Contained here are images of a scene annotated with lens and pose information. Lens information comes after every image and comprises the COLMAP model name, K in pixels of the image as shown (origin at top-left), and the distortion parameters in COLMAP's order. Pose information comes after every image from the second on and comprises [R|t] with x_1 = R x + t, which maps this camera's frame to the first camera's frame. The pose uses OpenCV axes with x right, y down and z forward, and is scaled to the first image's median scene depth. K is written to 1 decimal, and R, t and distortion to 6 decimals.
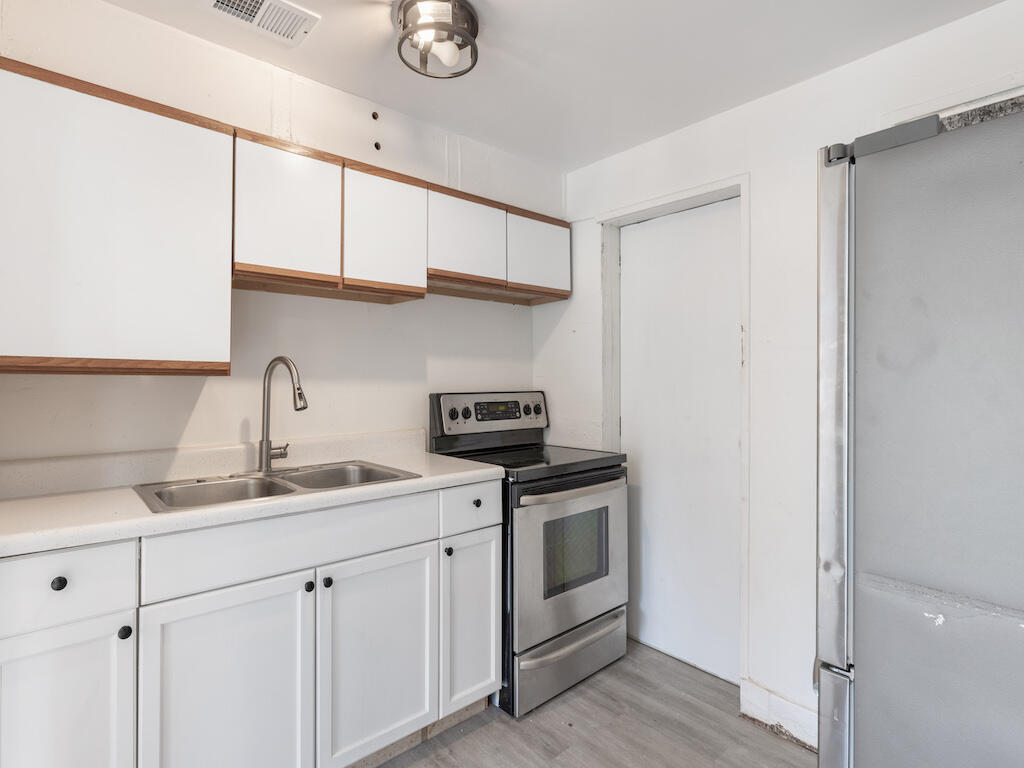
lens RADIAL K [[527.0, 0, 507.7], [0, 527.0, 381.4], [0, 0, 1]] dist [-0.011702, 0.000499]
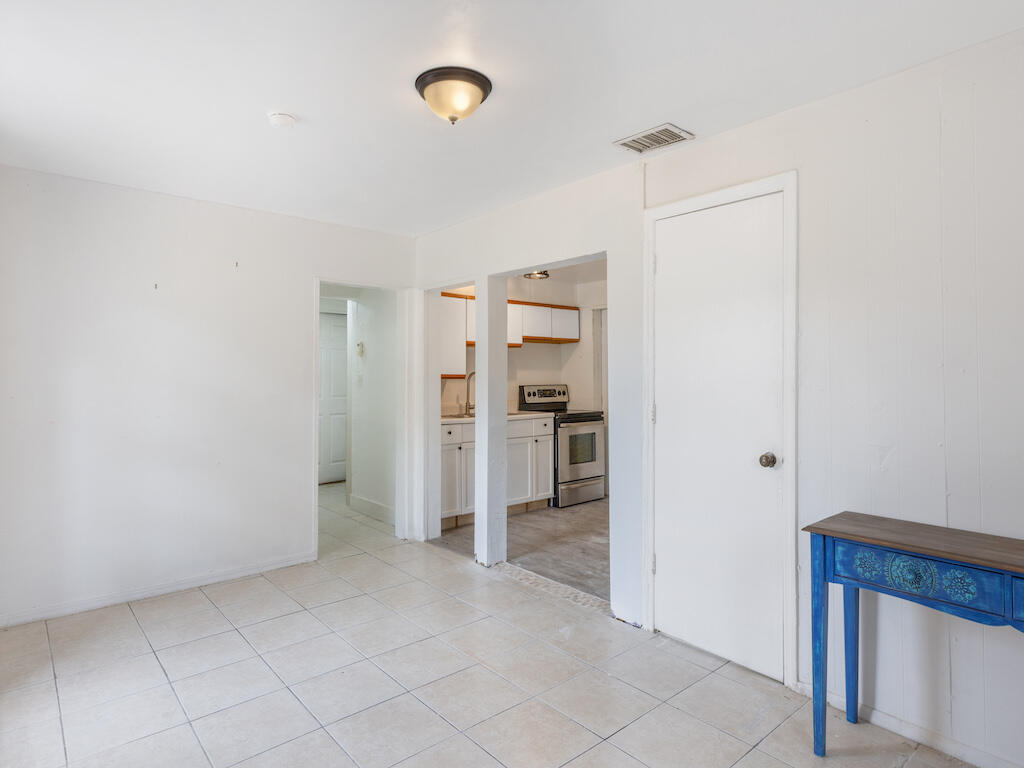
lens RADIAL K [[569.8, 0, 510.7], [0, 569.8, 378.7], [0, 0, 1]] dist [0.008249, 0.001499]
pose [[0.999978, -0.006103, -0.002404, -0.197488], [0.006099, 0.999980, -0.001821, -0.003714], [0.002415, 0.001806, 0.999995, -1.694526]]
